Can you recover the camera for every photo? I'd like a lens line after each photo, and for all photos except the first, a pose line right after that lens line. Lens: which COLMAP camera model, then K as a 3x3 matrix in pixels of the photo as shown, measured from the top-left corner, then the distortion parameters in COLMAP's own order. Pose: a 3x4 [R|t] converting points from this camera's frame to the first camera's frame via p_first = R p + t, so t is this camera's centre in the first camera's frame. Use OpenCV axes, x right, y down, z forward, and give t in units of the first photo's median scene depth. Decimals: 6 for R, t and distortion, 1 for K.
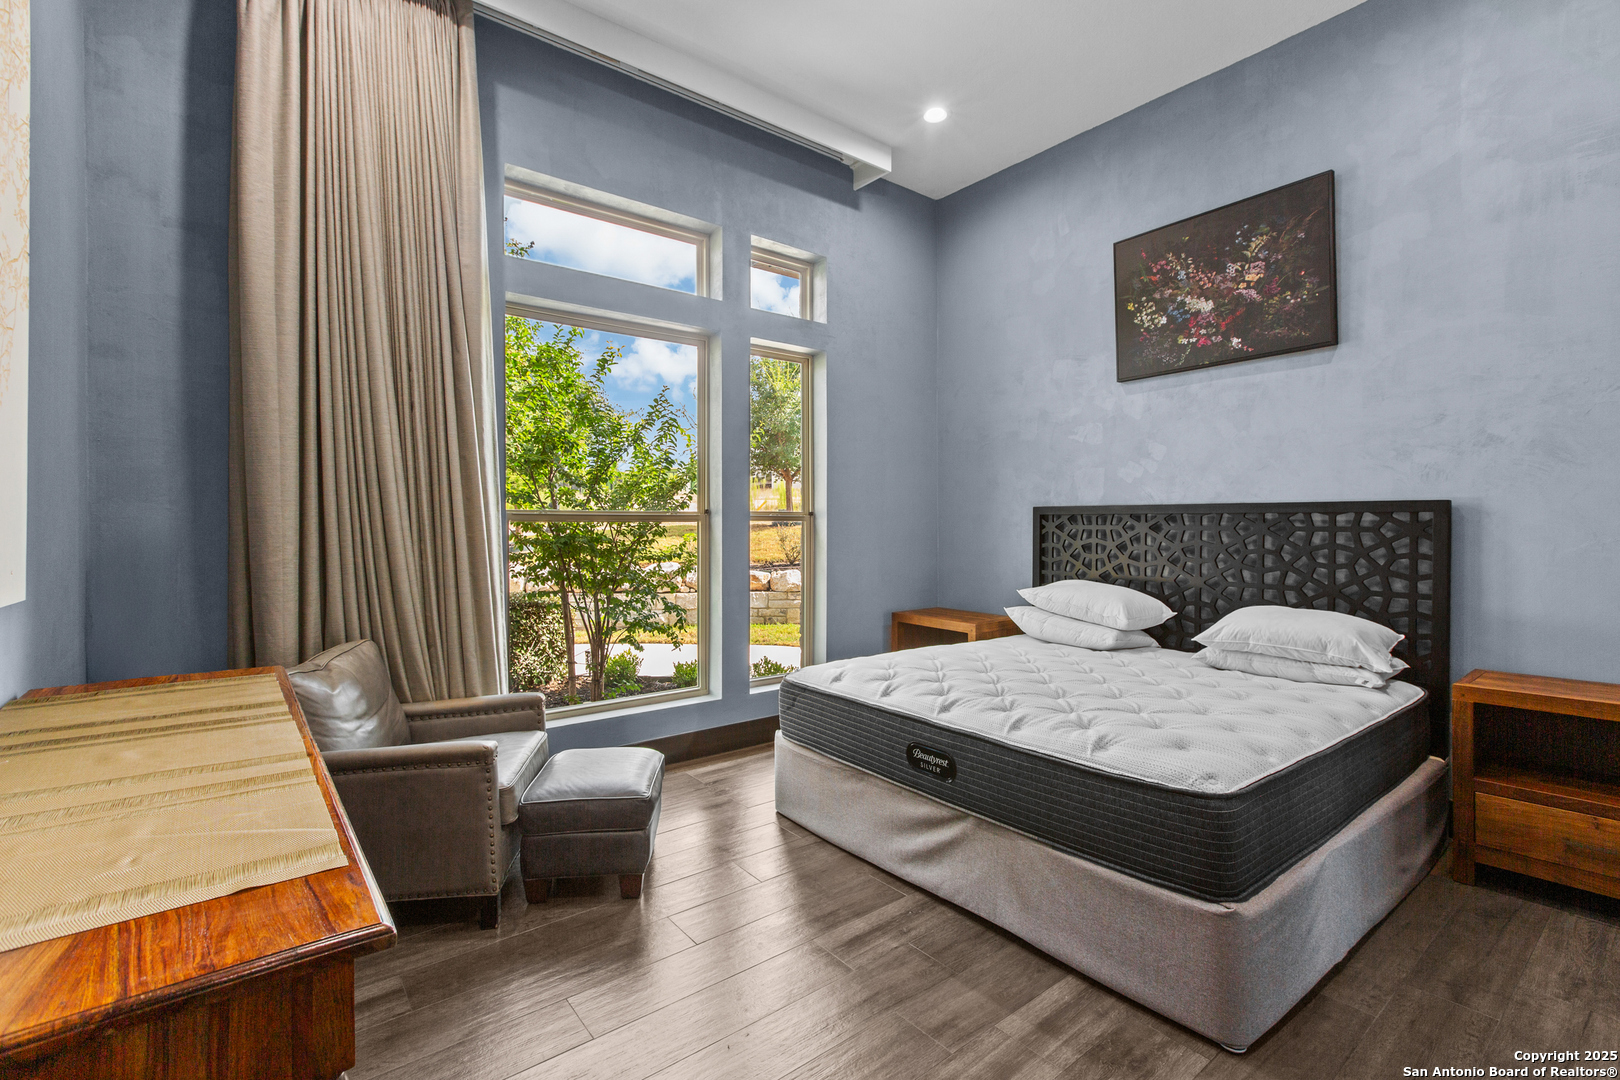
lens RADIAL K [[721.9, 0, 805.2], [0, 721.9, 533.0], [0, 0, 1]] dist [0.000040, 0.000280]
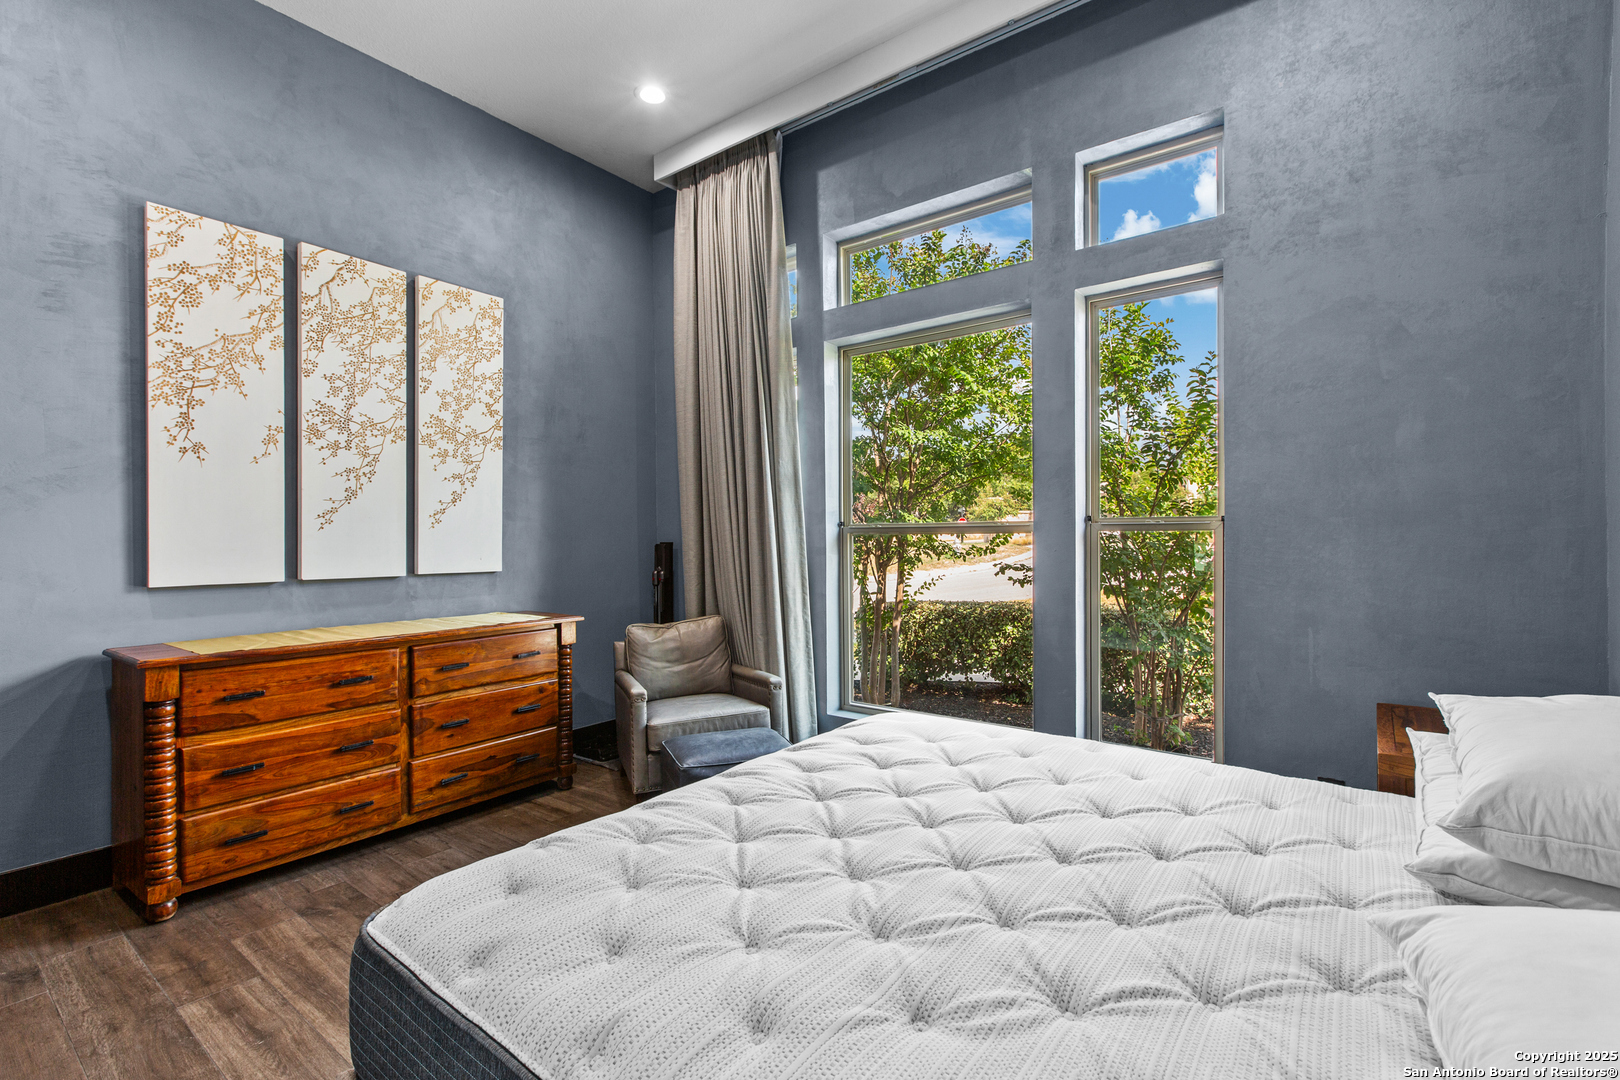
lens RADIAL K [[721.9, 0, 805.2], [0, 721.9, 533.0], [0, 0, 1]] dist [0.000040, 0.000280]
pose [[0.260646, -0.001952, -0.965433, 0.858981], [-0.007387, 0.999965, -0.004017, -0.014124], [0.965406, 0.008178, 0.260622, 0.788468]]
